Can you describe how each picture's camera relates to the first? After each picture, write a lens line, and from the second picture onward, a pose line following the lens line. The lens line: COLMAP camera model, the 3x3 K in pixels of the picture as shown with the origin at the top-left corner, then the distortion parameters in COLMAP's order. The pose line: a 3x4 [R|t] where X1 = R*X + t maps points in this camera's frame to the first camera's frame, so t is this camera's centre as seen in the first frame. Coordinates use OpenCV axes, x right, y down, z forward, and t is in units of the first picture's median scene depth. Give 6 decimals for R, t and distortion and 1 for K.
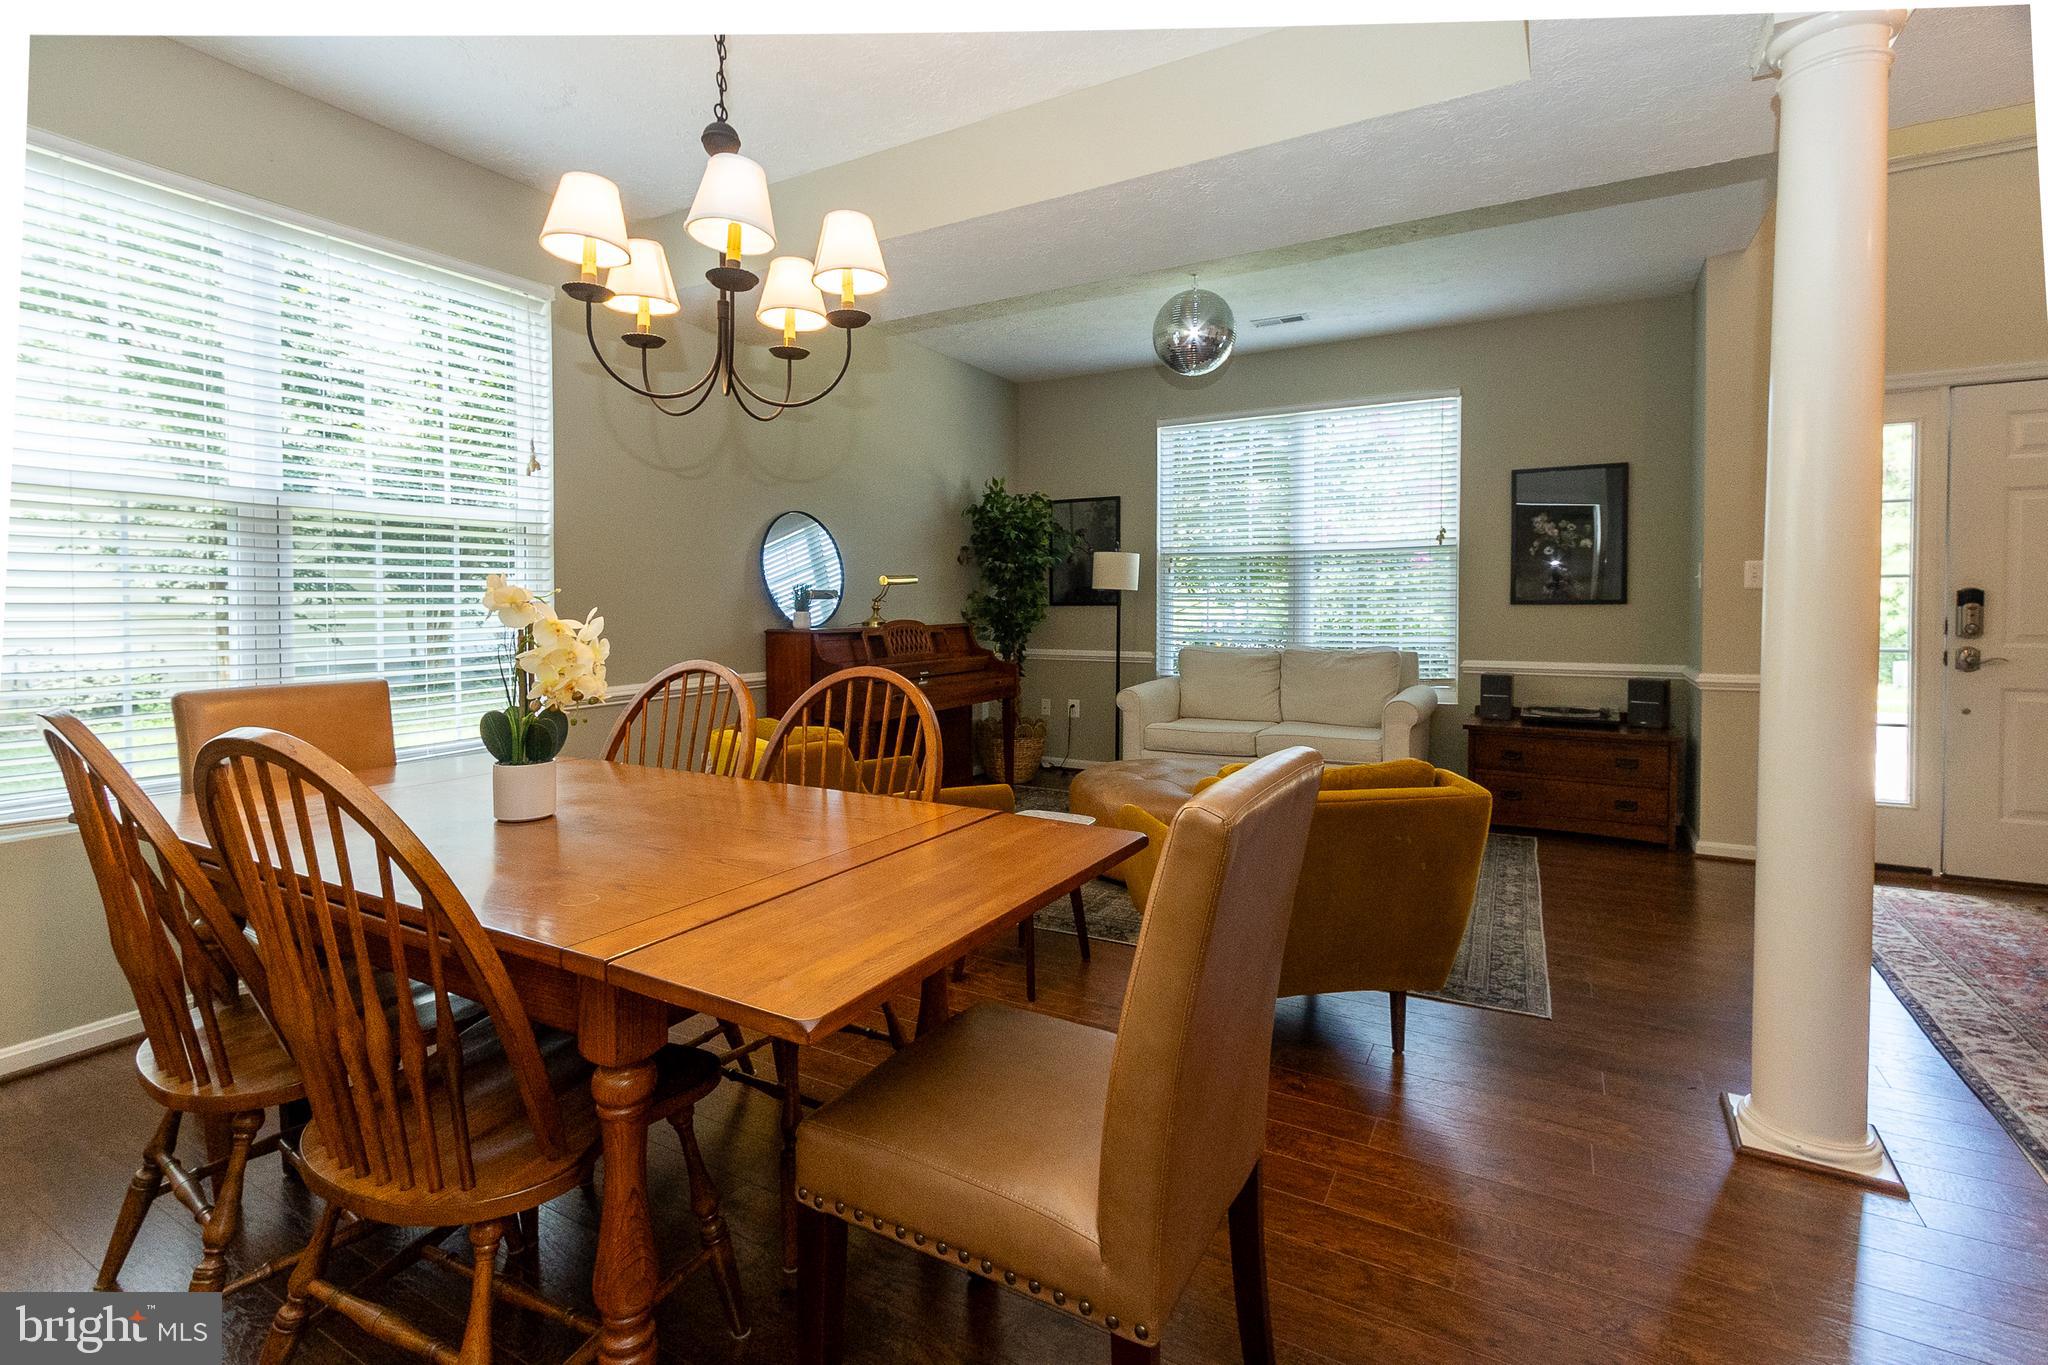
lens RADIAL K [[967.8, 0, 1024.9], [0, 967.8, 617.1], [0, 0, 1]] dist [0.001568, 0.000554]
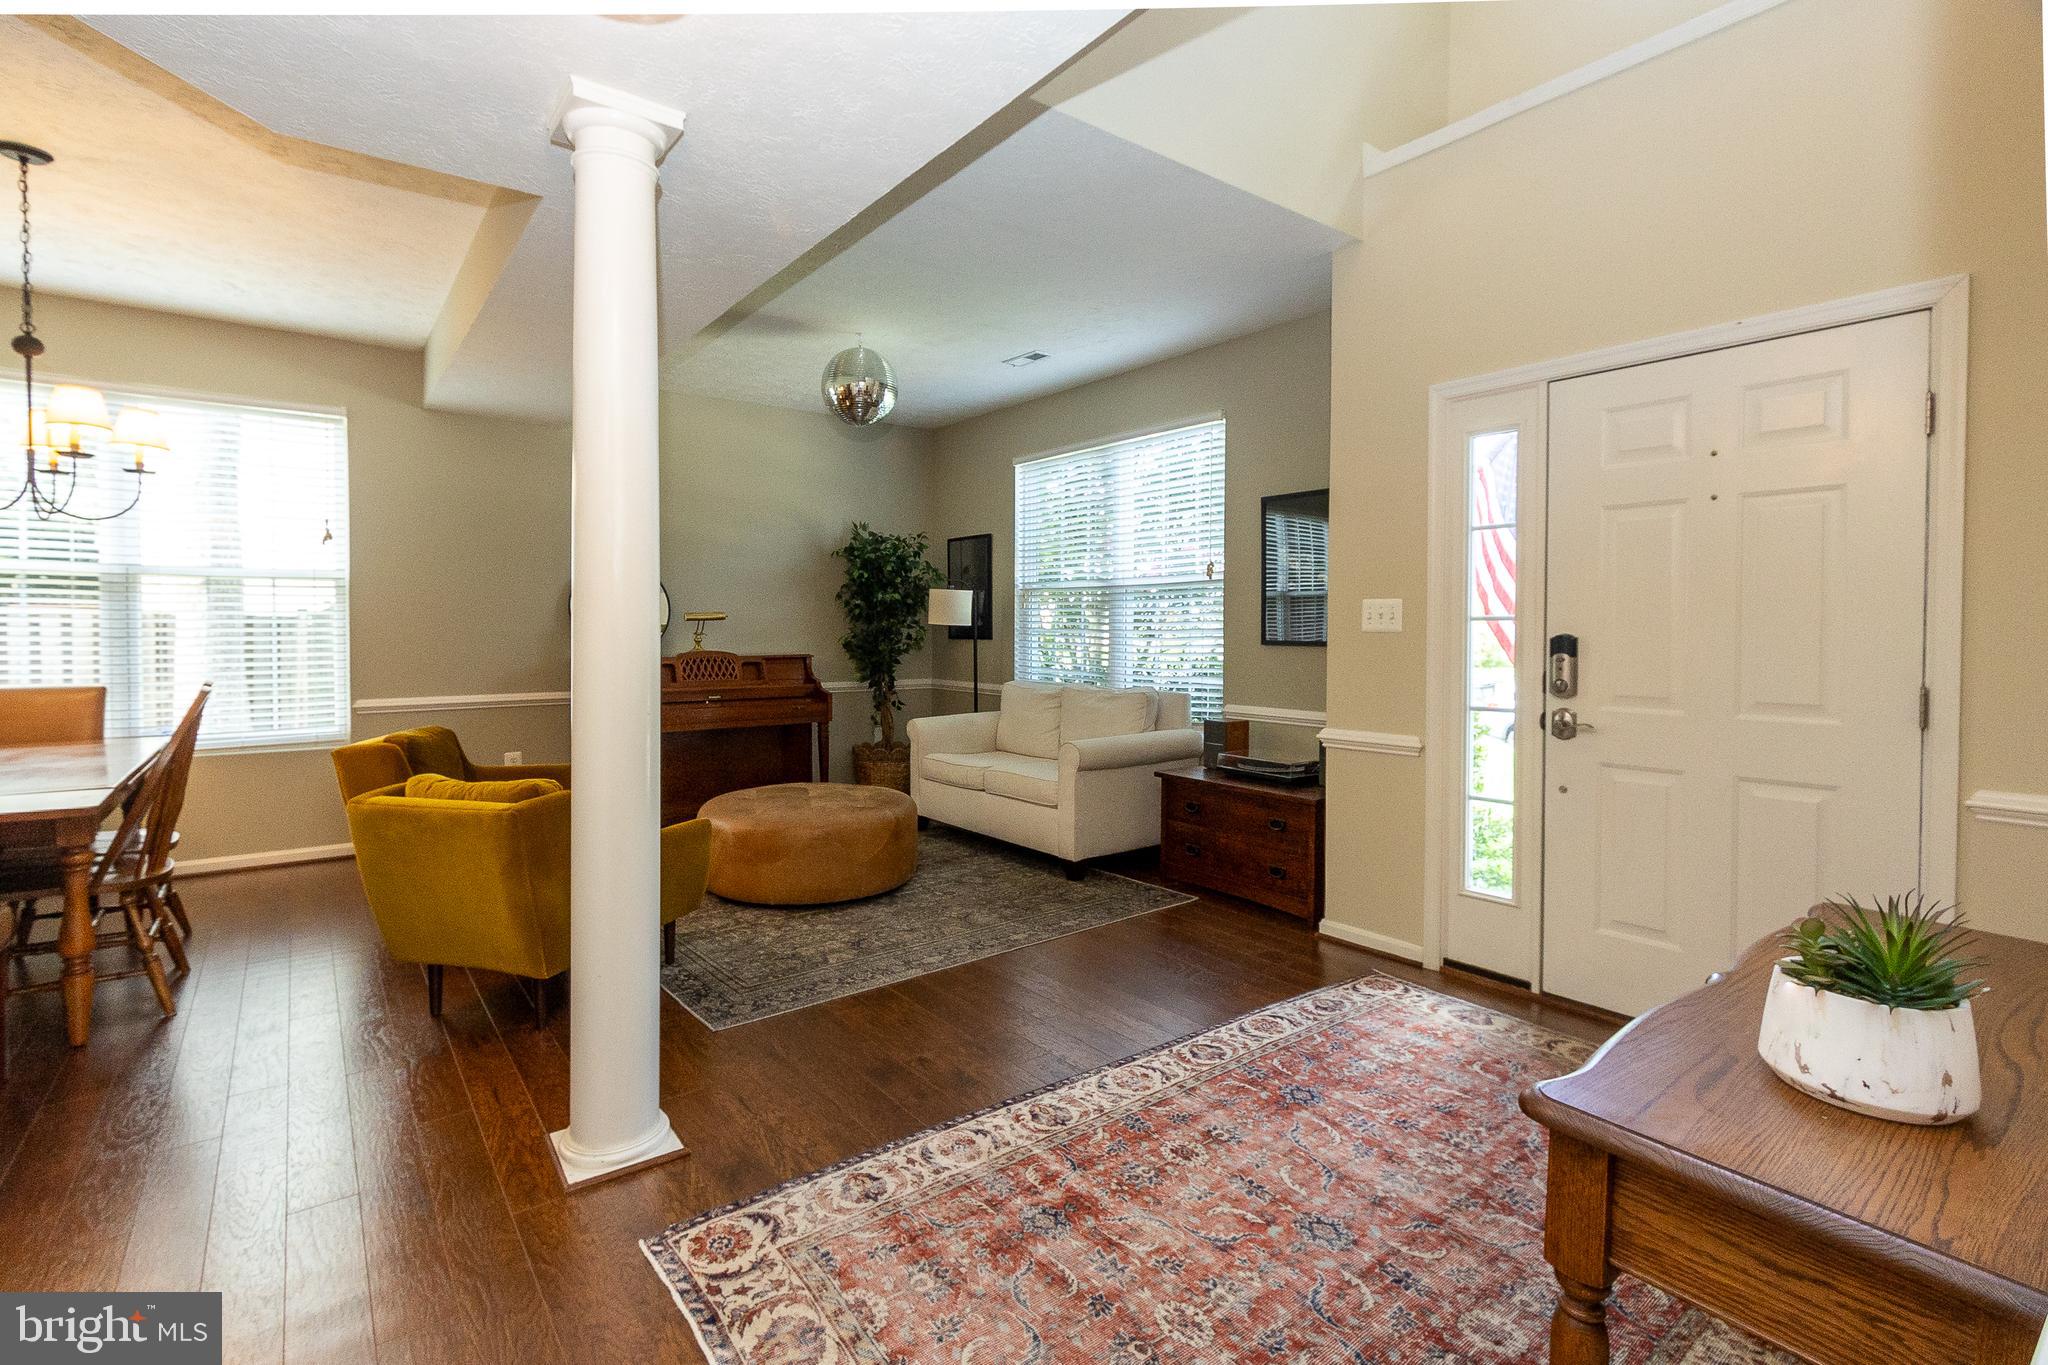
lens RADIAL K [[980.2, 0, 1041.4], [0, 980.2, 647.8], [0, 0, 1]] dist [0.000185, -0.000321]
pose [[0.917579, 0.015206, -0.397261, 0.660301], [-0.013055, 0.999882, 0.008118, -0.014500], [0.397338, -0.002263, 0.917670, 0.070060]]
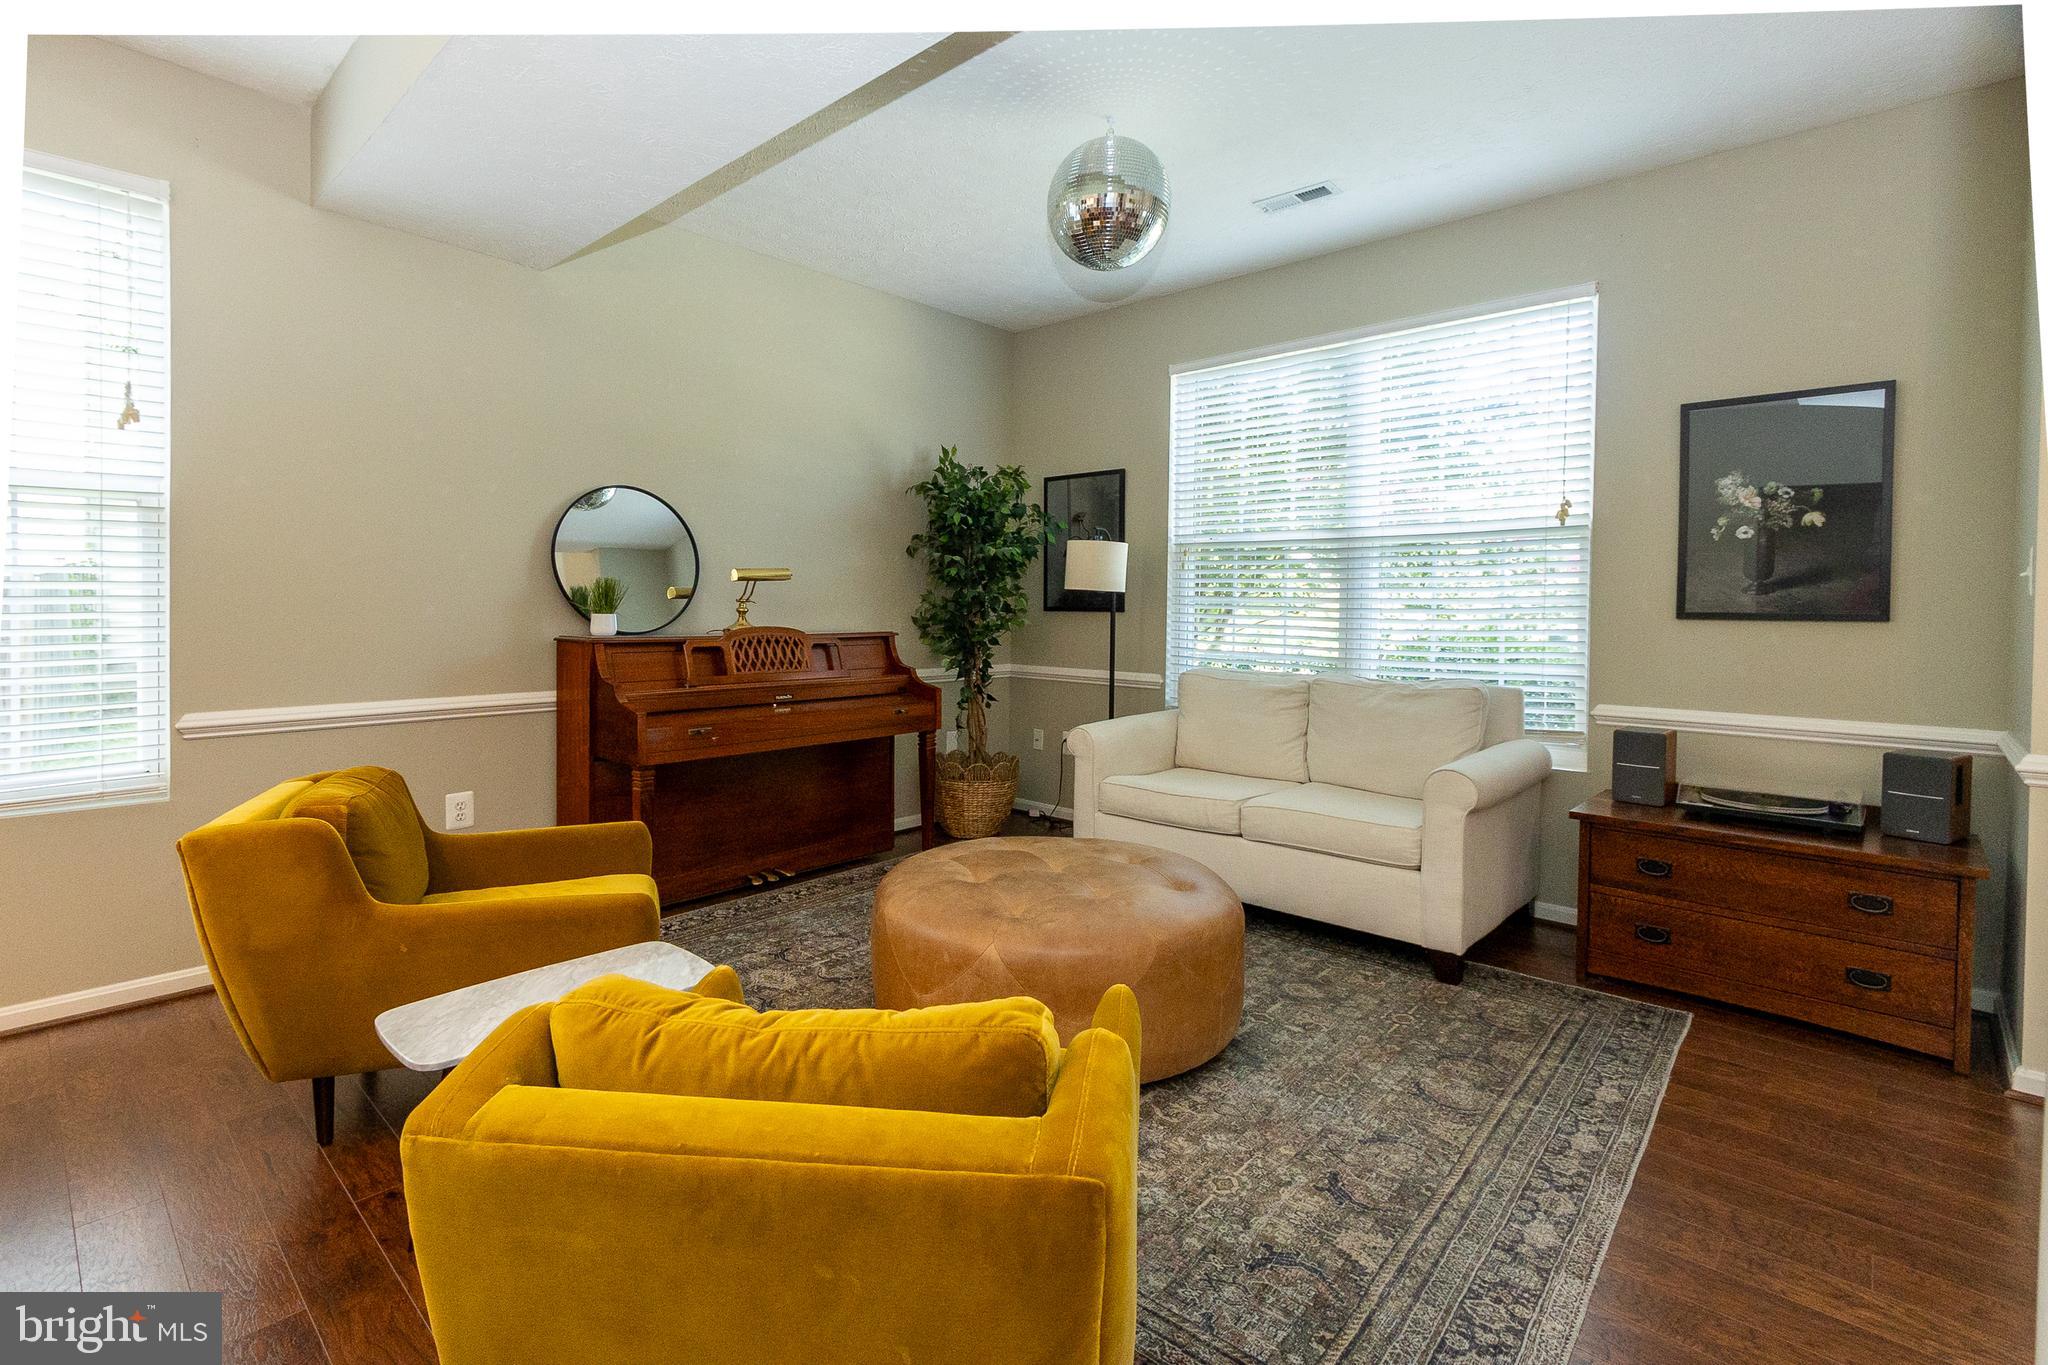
lens RADIAL K [[957.2, 0, 1013.8], [0, 957.2, 615.4], [0, 0, 1]] dist [0.004332, -0.001286]
pose [[0.970638, 0.015246, -0.240062, 0.227801], [-0.016350, 0.999863, -0.002607, -0.006492], [0.239990, 0.006456, 0.970754, 0.285616]]
